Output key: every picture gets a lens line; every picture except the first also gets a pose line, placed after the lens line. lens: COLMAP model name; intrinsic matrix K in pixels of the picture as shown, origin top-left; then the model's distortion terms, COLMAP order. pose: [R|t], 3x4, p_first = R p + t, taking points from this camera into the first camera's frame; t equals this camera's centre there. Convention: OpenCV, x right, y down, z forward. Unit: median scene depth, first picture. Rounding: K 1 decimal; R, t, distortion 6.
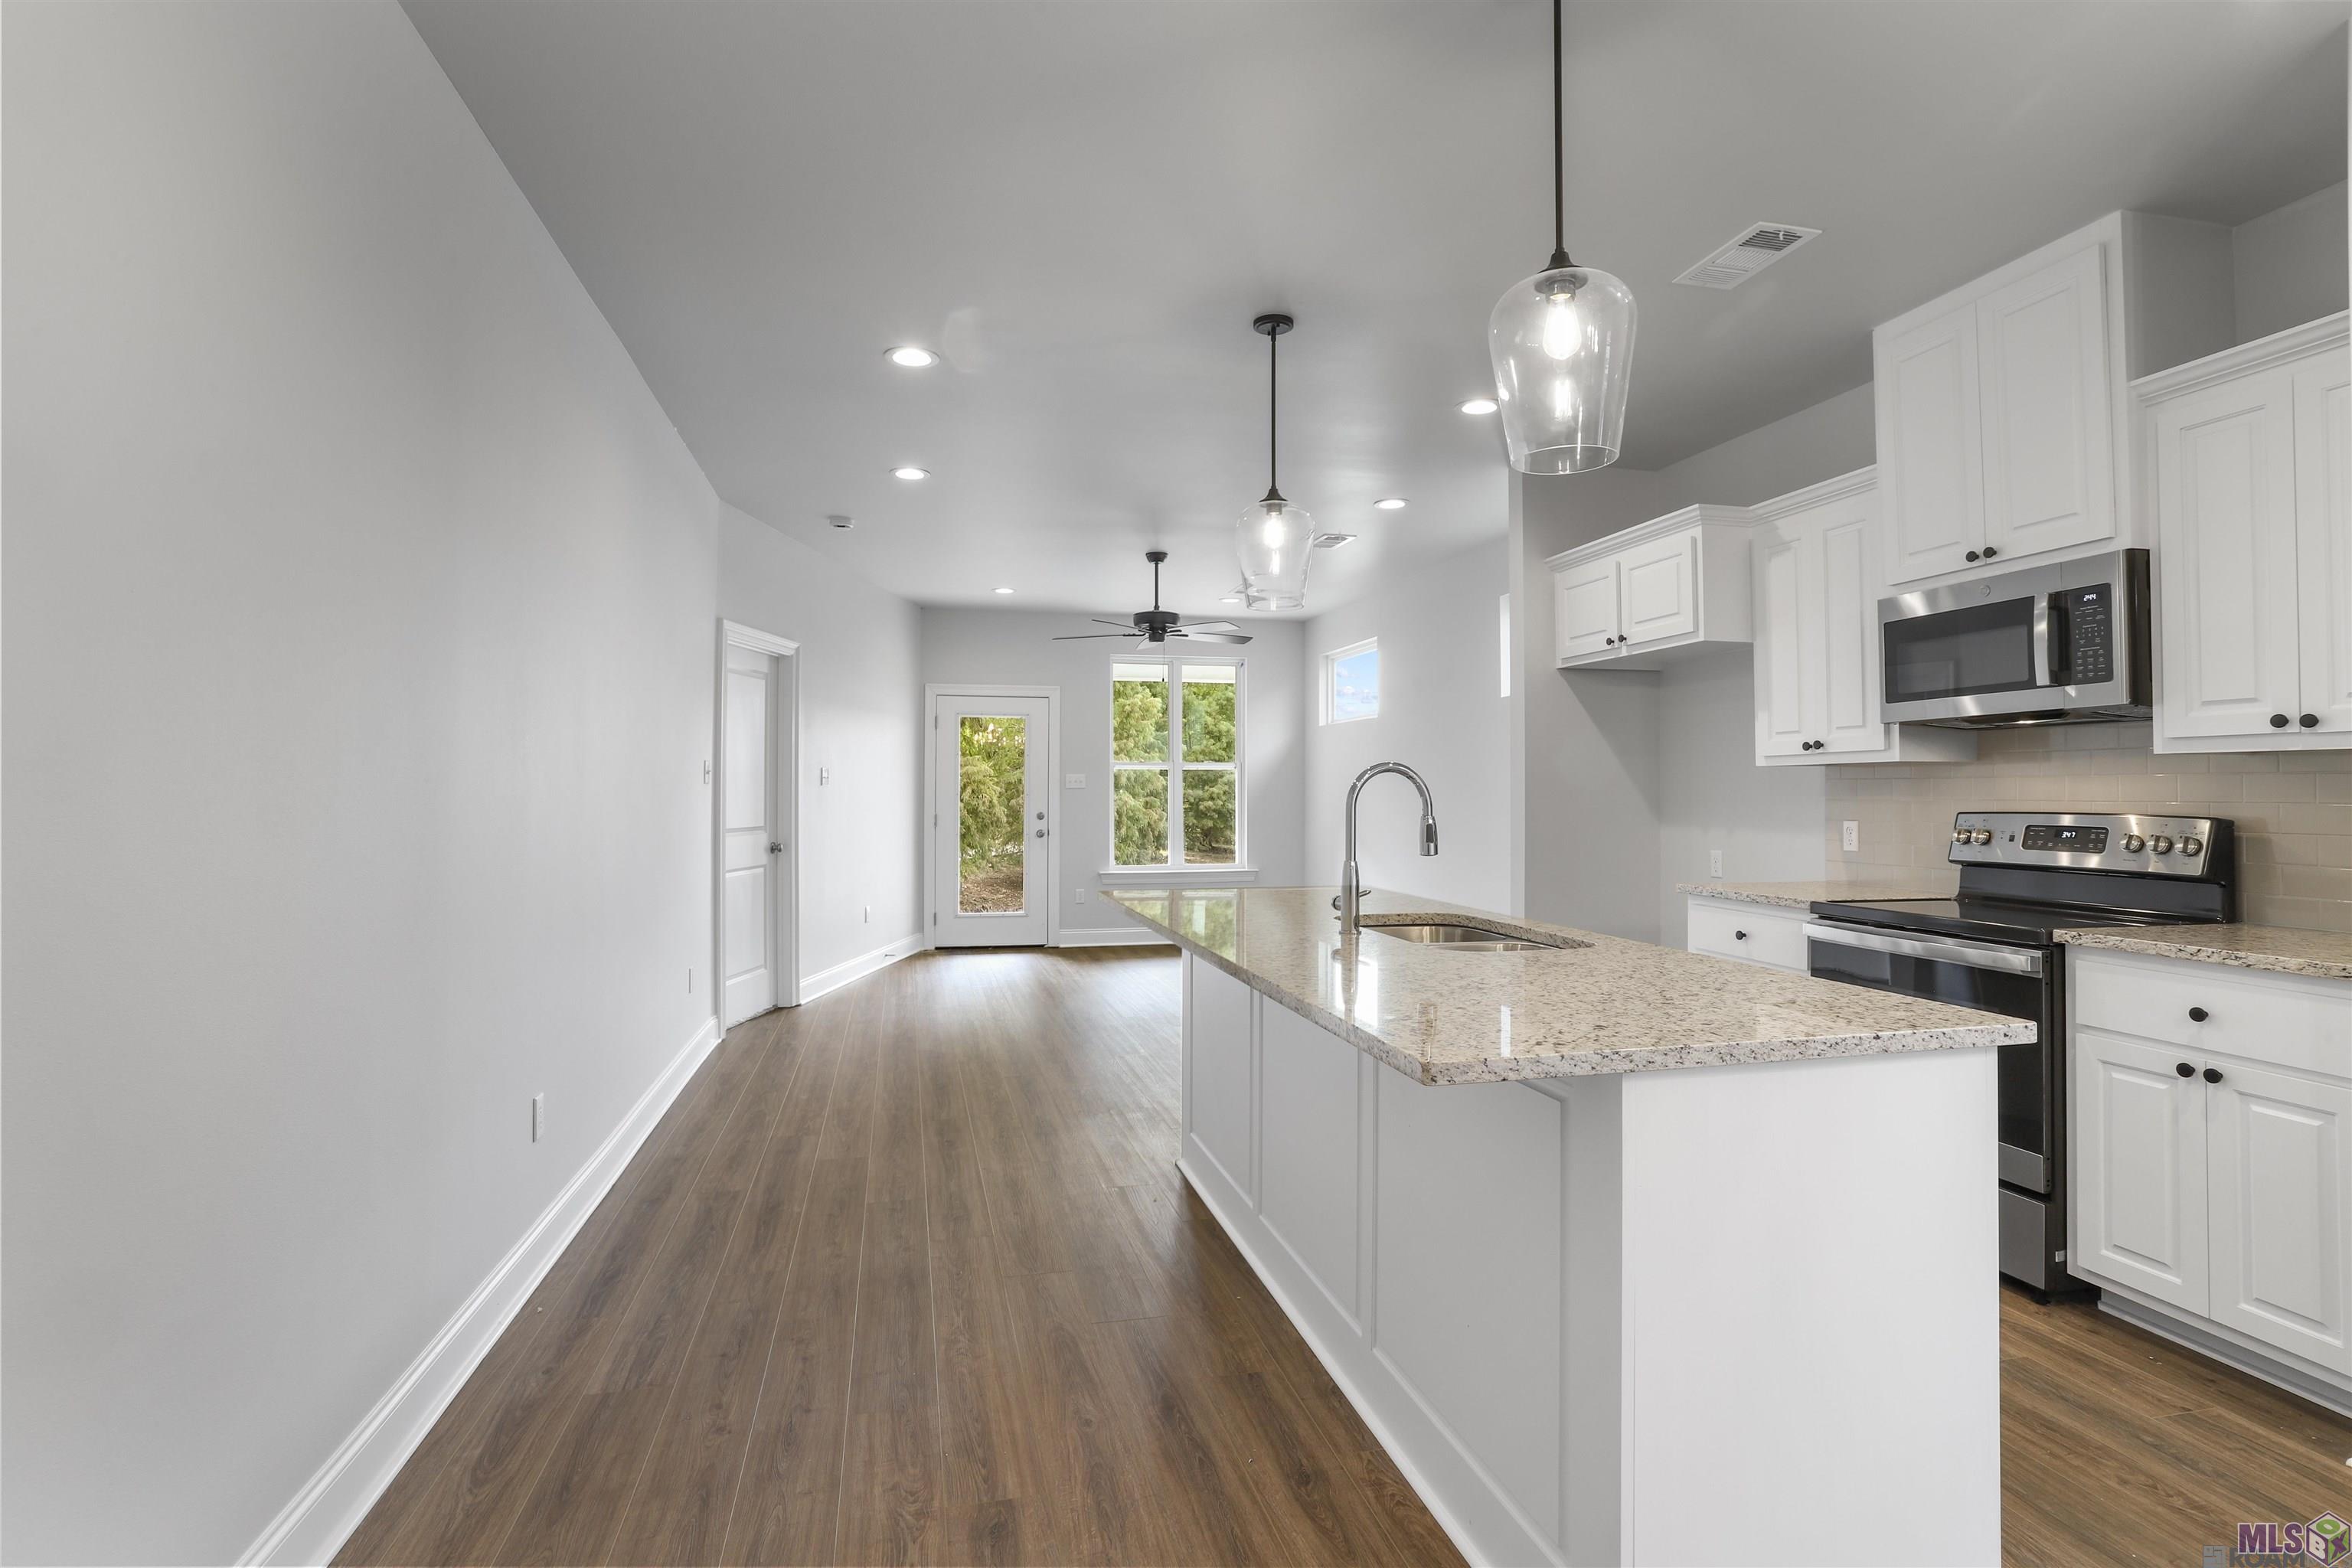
lens RADIAL K [[1140.6, 0, 1140.4], [0, 1140.6, 755.7], [0, 0, 1]] dist [-0.035263, 0.011149]
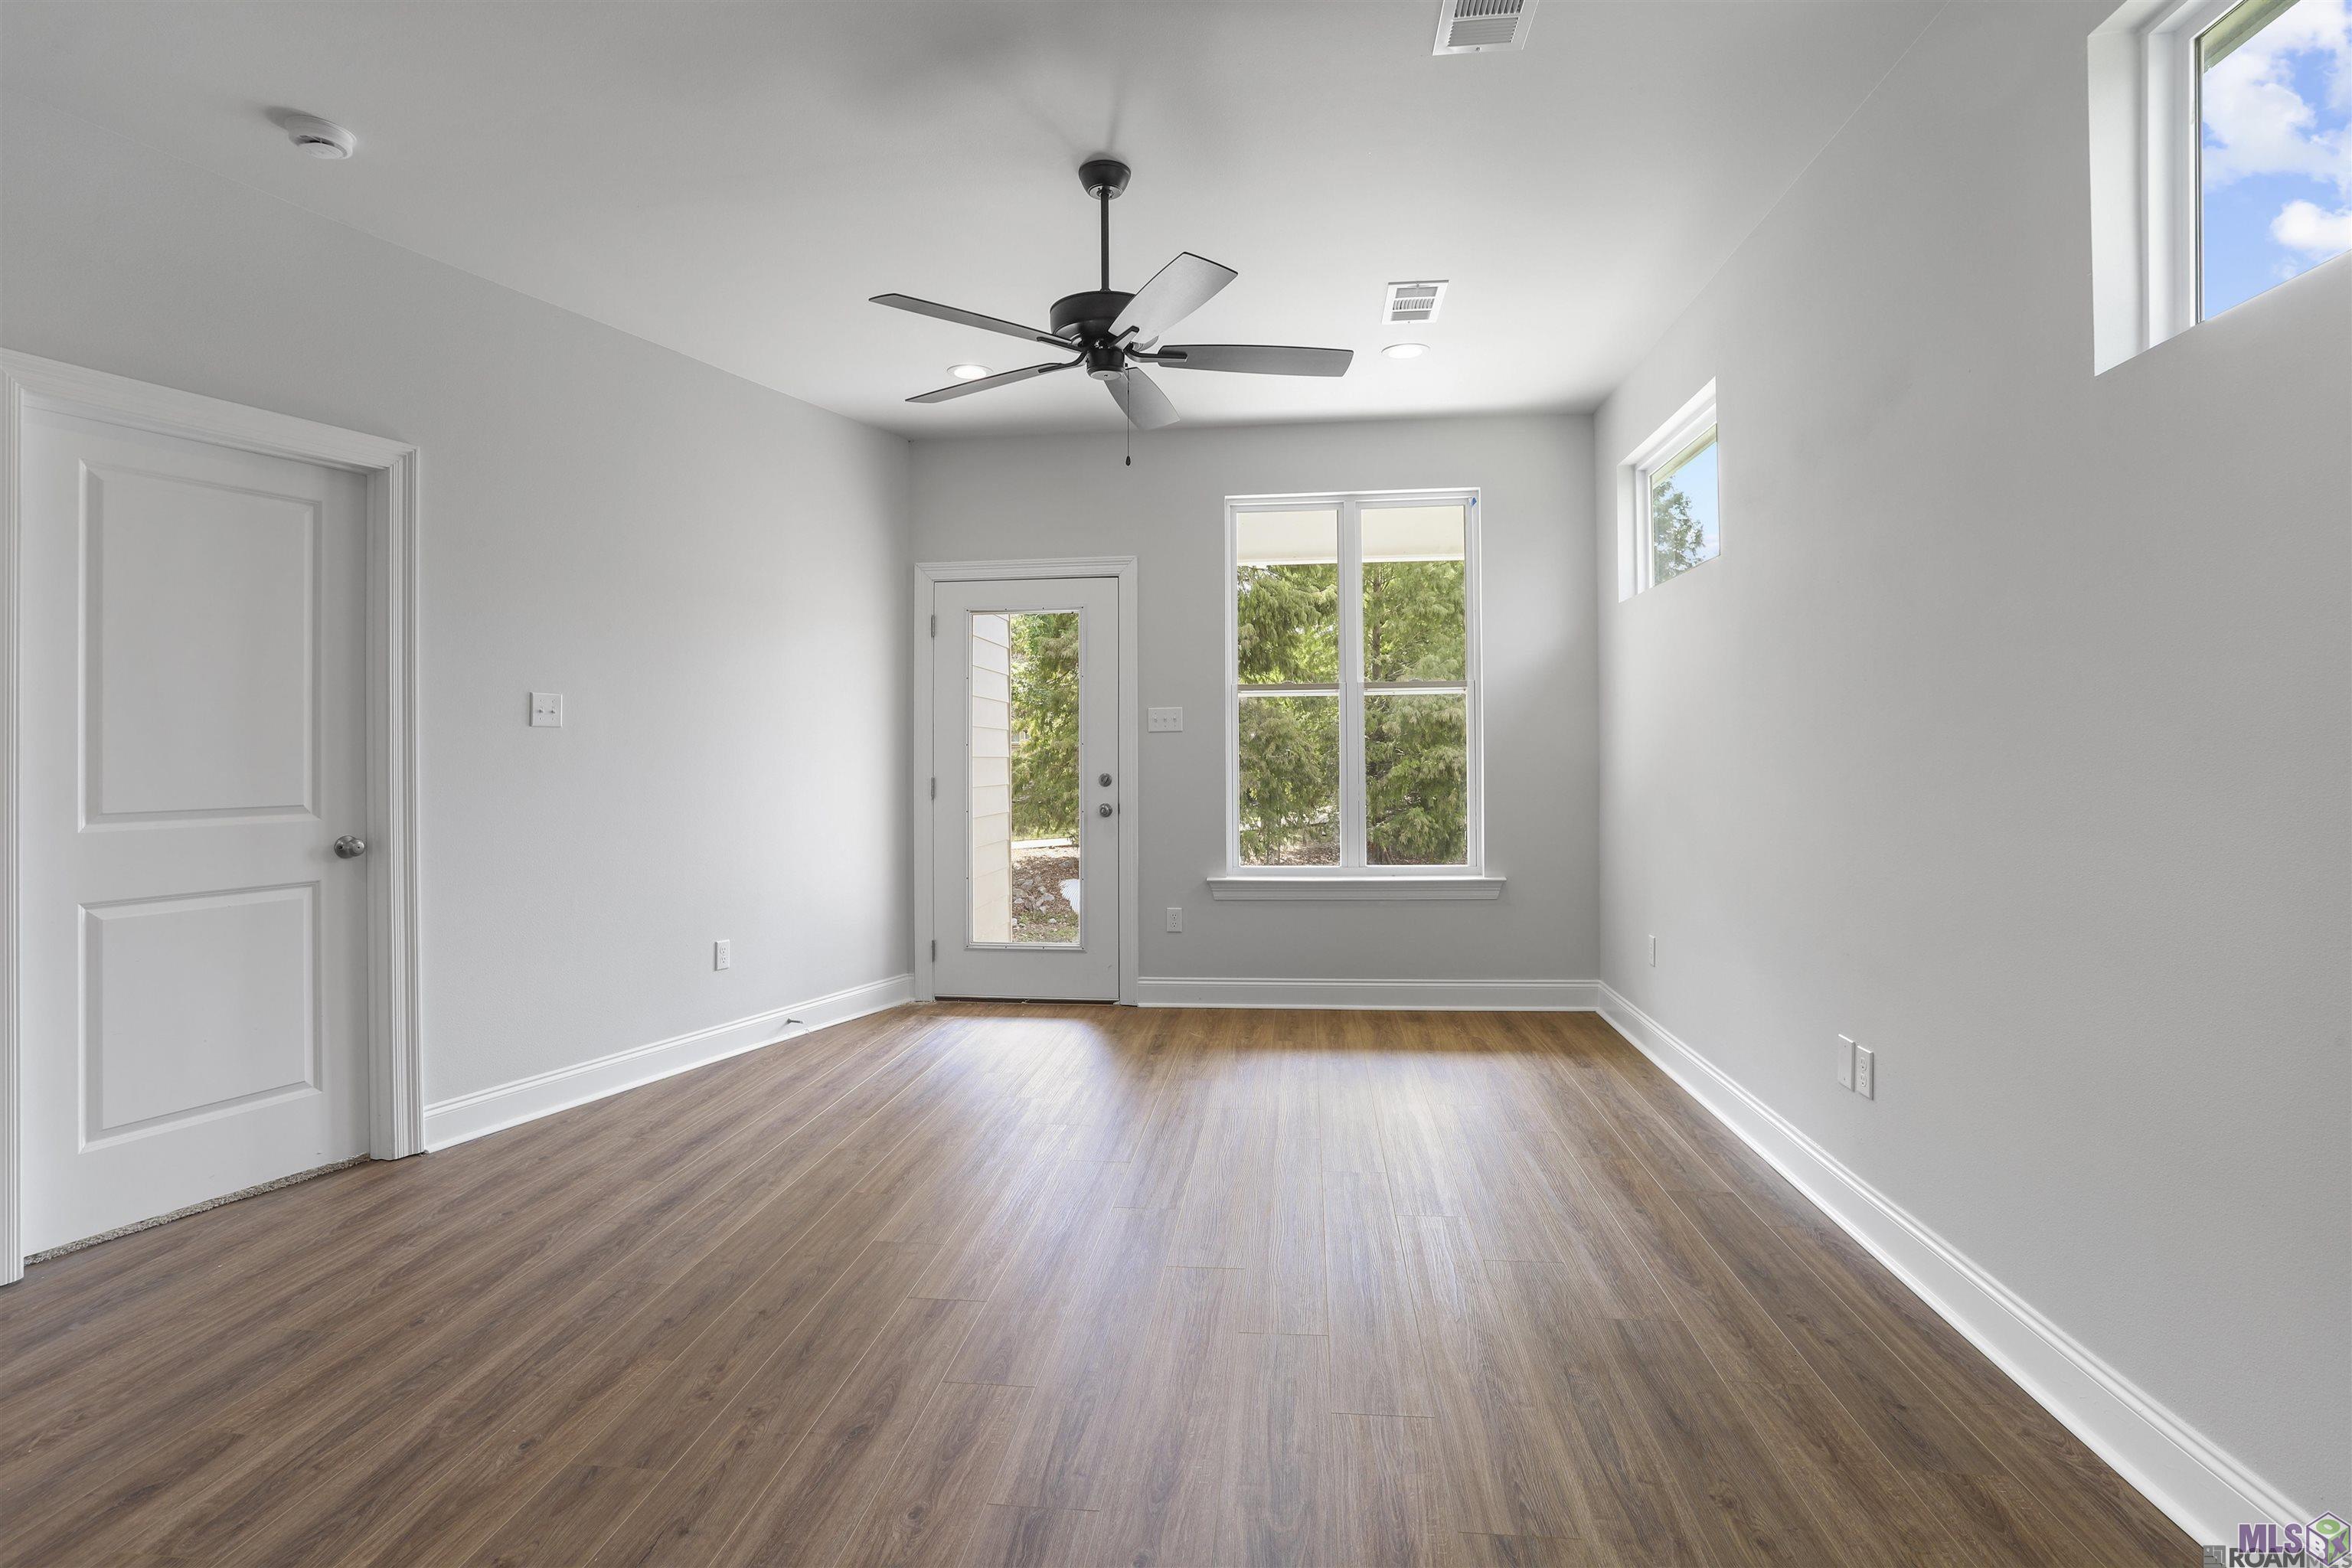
lens RADIAL K [[1140.6, 0, 1159.0], [0, 1140.6, 747.1], [0, 0, 1]] dist [-0.035263, 0.011149]
pose [[0.944808, -0.009303, -0.327491, 0.131526], [0.018558, 0.999511, 0.025147, 0.021997], [0.327097, -0.029837, 0.944519, 0.465916]]
